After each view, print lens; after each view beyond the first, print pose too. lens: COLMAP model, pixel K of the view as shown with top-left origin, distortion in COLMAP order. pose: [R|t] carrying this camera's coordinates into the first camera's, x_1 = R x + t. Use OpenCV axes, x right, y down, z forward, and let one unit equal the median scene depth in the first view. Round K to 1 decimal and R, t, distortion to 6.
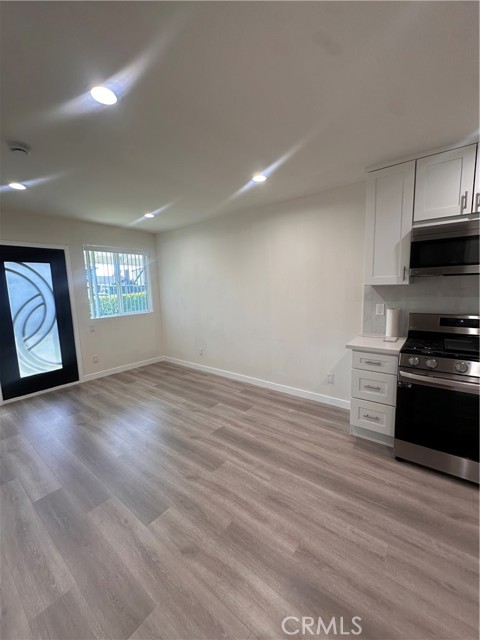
lens RADIAL K [[257.9, 0, 237.2], [0, 257.9, 319.8], [0, 0, 1]] dist [-0.004307, 0.001300]
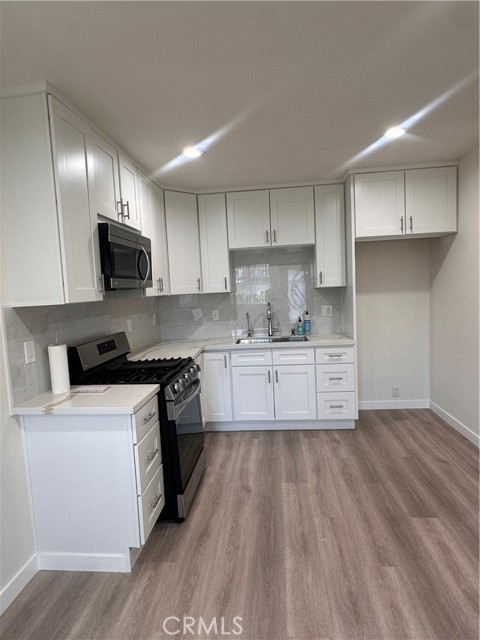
lens RADIAL K [[365.8, 0, 240.0], [0, 365.8, 318.4], [0, 0, 1]] dist [0.002511, -0.002064]
pose [[-0.547188, -0.009951, 0.836951, -0.370678], [0.176038, 0.976196, 0.126698, -0.153781], [-0.818288, 0.216663, -0.532411, 1.260227]]
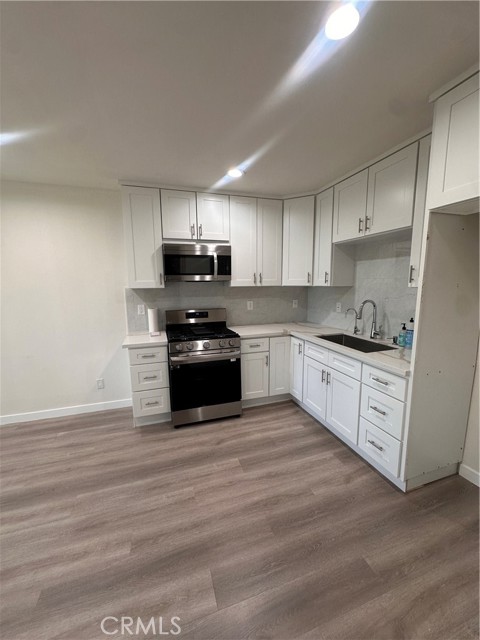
lens RADIAL K [[257.9, 0, 240.1], [0, 257.9, 319.4], [0, 0, 1]] dist [-0.004307, 0.001300]
pose [[0.548849, -0.095607, 0.830436, -0.188783], [0.103510, 0.993565, 0.045976, -0.005617], [-0.829488, 0.060725, 0.555214, 0.013037]]
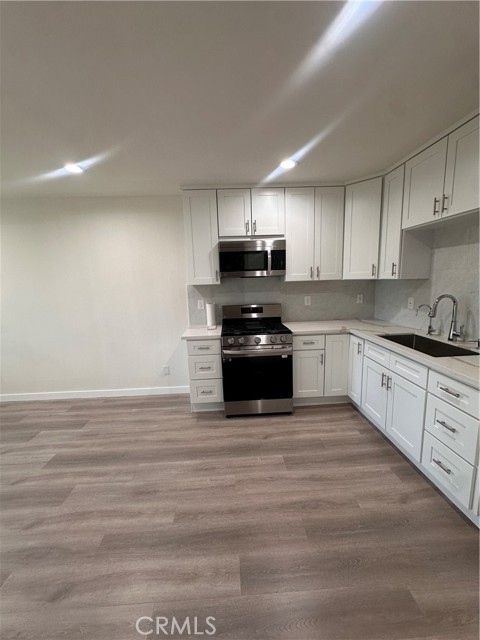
lens RADIAL K [[257.9, 0, 239.2], [0, 257.9, 319.6], [0, 0, 1]] dist [-0.004307, 0.001300]
pose [[0.755001, -0.098965, 0.648213, -0.132724], [0.096720, 0.994540, 0.039186, 0.000028], [-0.648552, 0.033109, 0.760450, -0.055324]]
